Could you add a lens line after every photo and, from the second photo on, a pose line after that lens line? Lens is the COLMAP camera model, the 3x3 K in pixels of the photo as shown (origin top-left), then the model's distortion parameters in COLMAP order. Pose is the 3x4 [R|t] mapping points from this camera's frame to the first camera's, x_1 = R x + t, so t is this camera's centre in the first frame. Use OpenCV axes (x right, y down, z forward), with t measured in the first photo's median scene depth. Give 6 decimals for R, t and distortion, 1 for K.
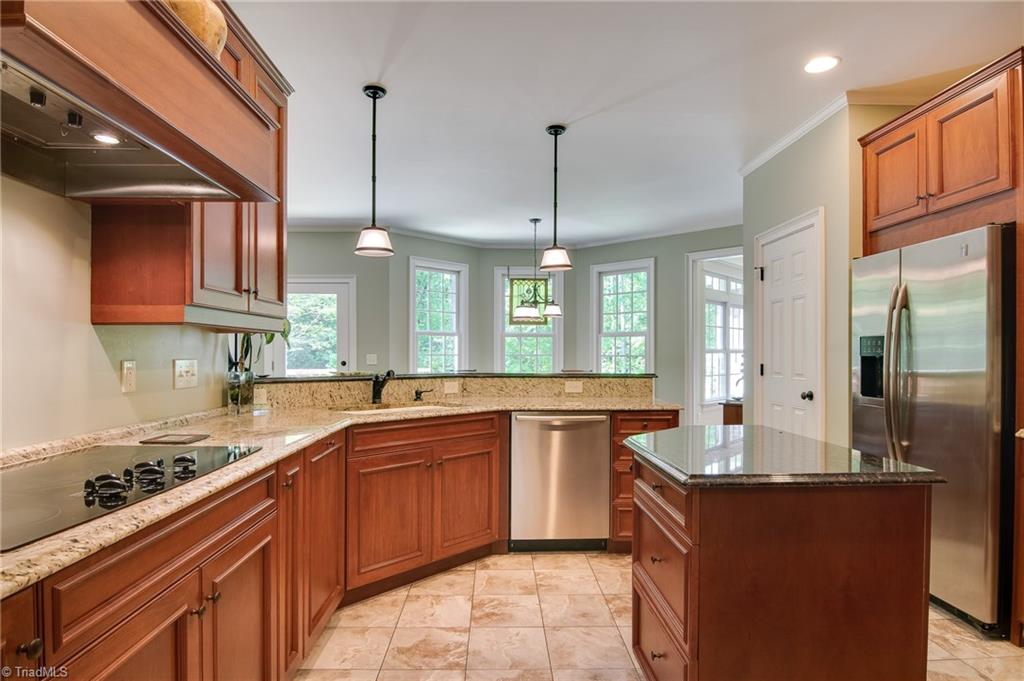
lens RADIAL K [[559.8, 0, 517.0], [0, 559.8, 359.4], [0, 0, 1]] dist [-0.006850, -0.007984]
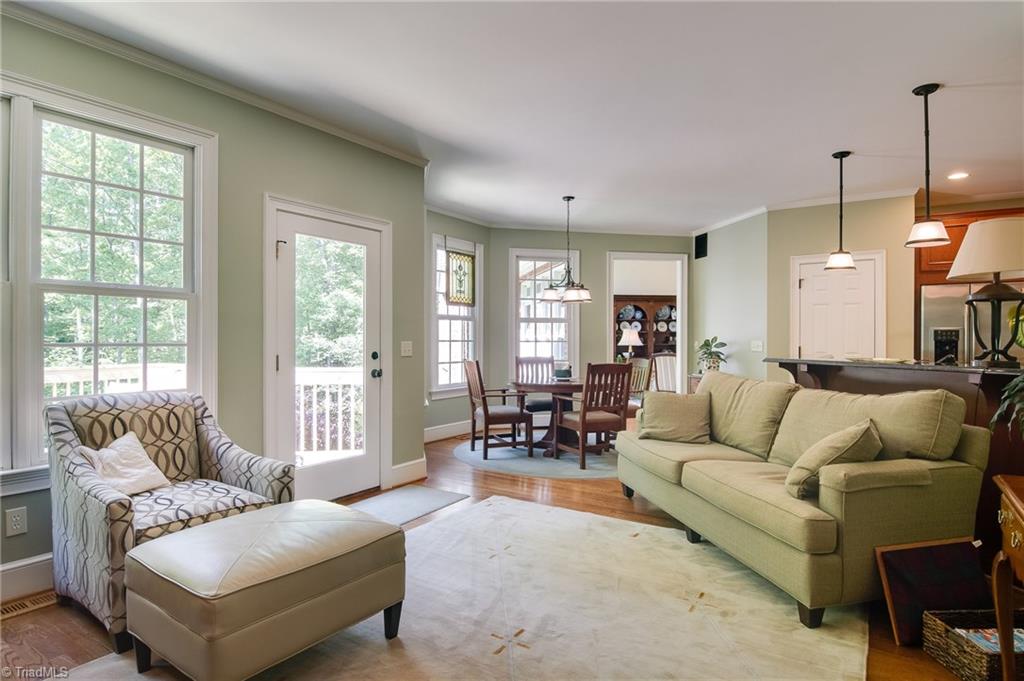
lens RADIAL K [[559.8, 0, 513.4], [0, 559.8, 339.7], [0, 0, 1]] dist [-0.006850, -0.007984]
pose [[0.592578, -0.003544, 0.805506, -0.729446], [0.010733, 0.999936, -0.003497, -0.006694], [-0.805442, 0.010717, 0.592578, 0.484408]]
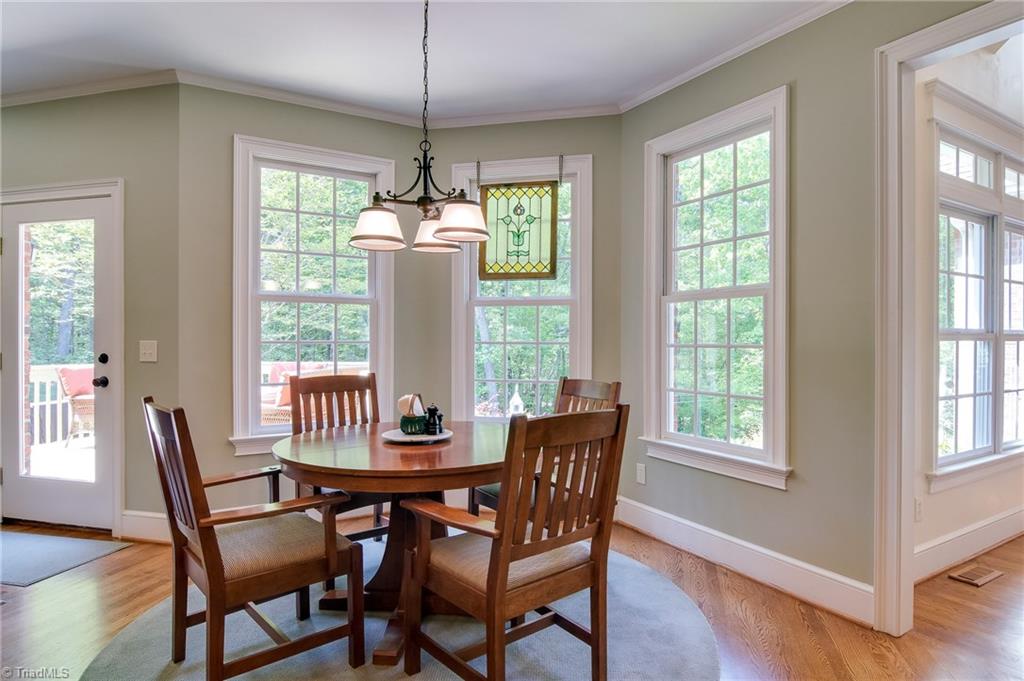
lens RADIAL K [[582.7, 0, 536.9], [0, 582.7, 348.3], [0, 0, 1]] dist [-0.020564, -0.000512]
pose [[0.963561, 0.005755, -0.267428, 0.196591], [-0.005893, 0.999983, 0.000287, -0.003982], [0.267425, 0.001300, 0.963578, 0.604915]]
